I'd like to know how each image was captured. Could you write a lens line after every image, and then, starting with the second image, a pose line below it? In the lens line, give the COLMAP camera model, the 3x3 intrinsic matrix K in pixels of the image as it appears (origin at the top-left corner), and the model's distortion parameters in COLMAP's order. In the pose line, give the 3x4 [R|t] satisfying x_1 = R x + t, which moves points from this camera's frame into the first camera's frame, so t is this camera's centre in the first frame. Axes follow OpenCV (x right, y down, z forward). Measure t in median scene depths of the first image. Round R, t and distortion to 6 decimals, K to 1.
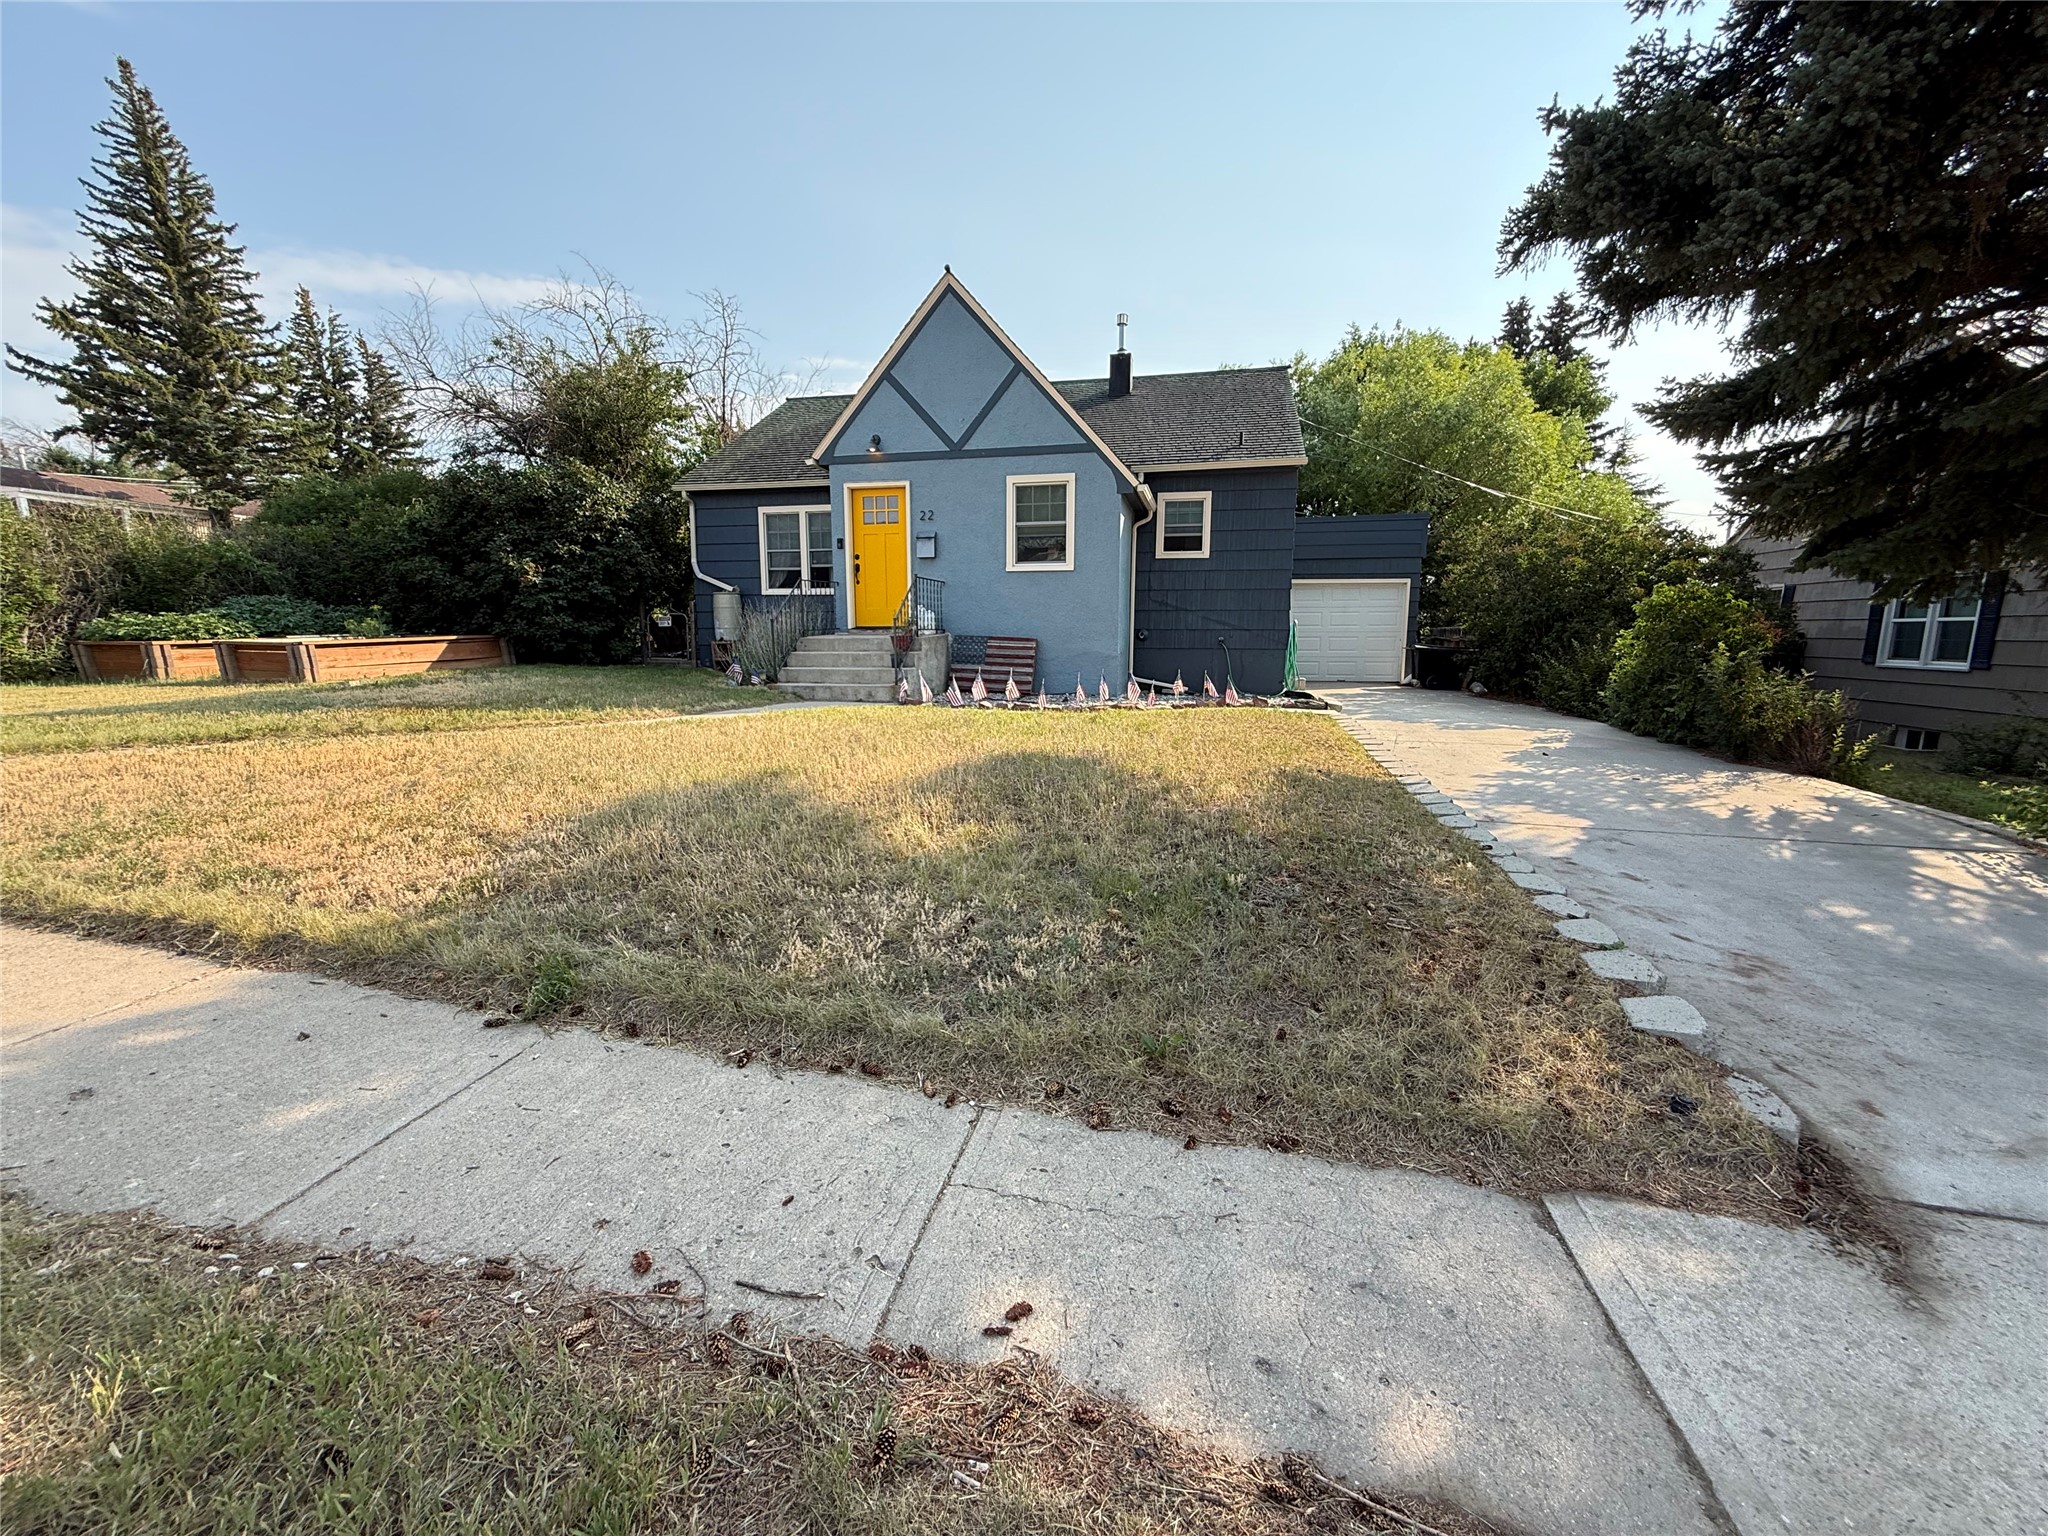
lens RADIAL K [[818.6, 0, 1030.8], [0, 818.6, 764.7], [0, 0, 1]] dist [-0.000403, 0.000275]
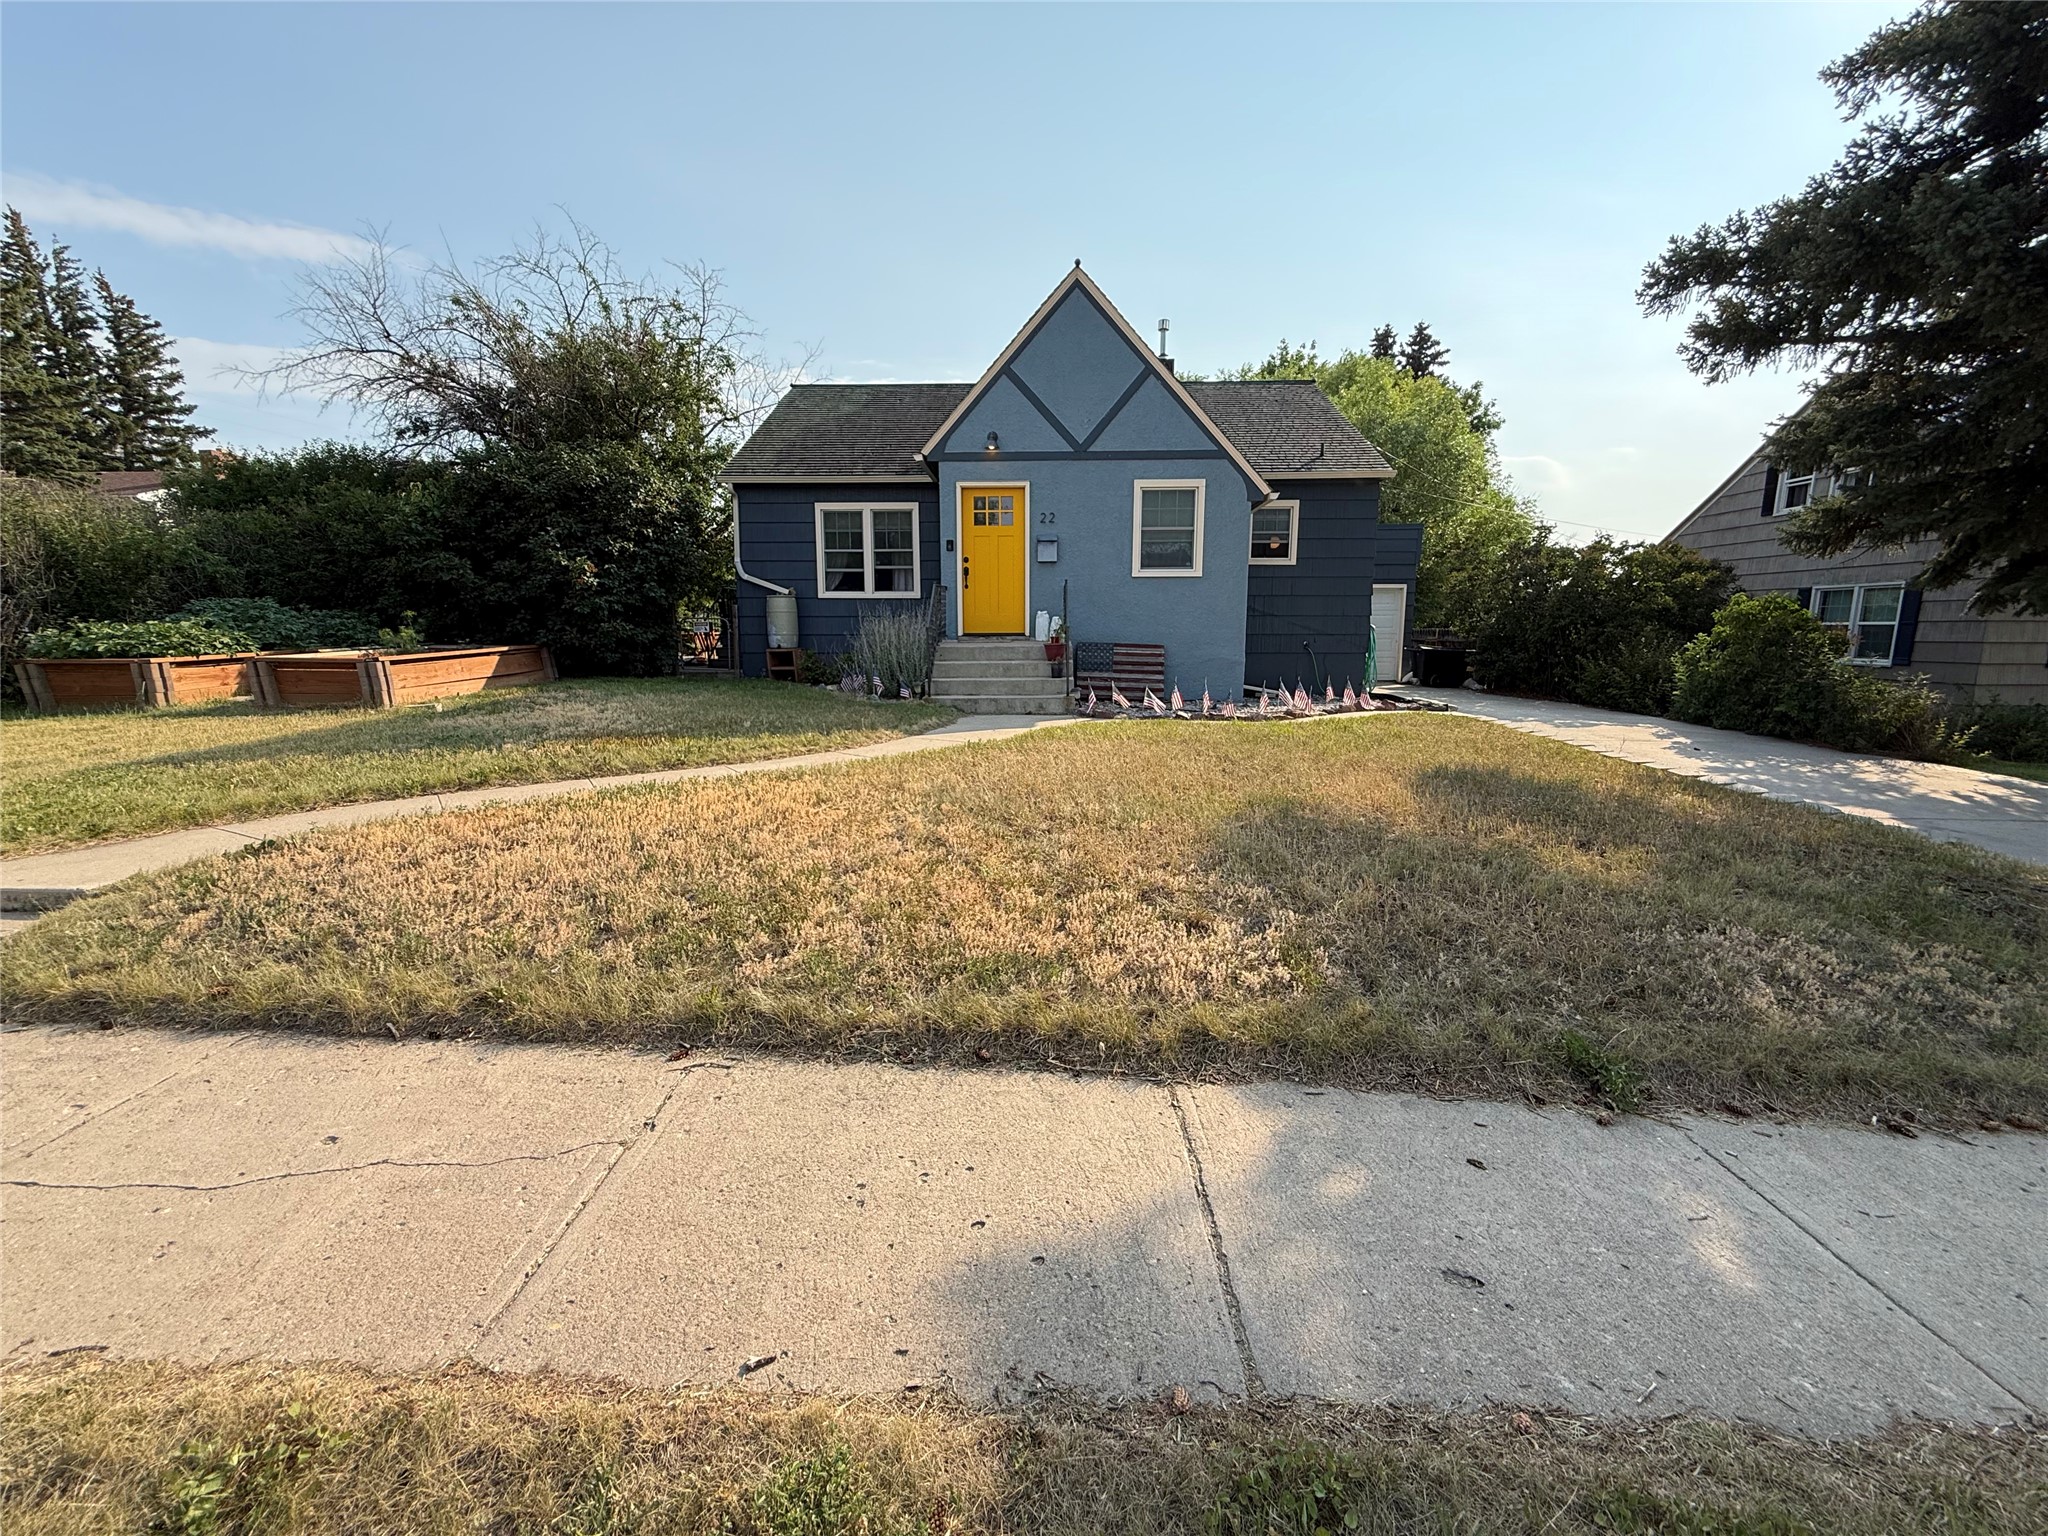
lens RADIAL K [[818.6, 0, 1022.2], [0, 818.6, 762.3], [0, 0, 1]] dist [-0.000403, 0.000275]
pose [[0.981014, -0.034306, 0.190881, -0.334499], [0.034204, 0.999408, 0.003832, -0.021478], [-0.190899, 0.002769, 0.981606, 0.060505]]
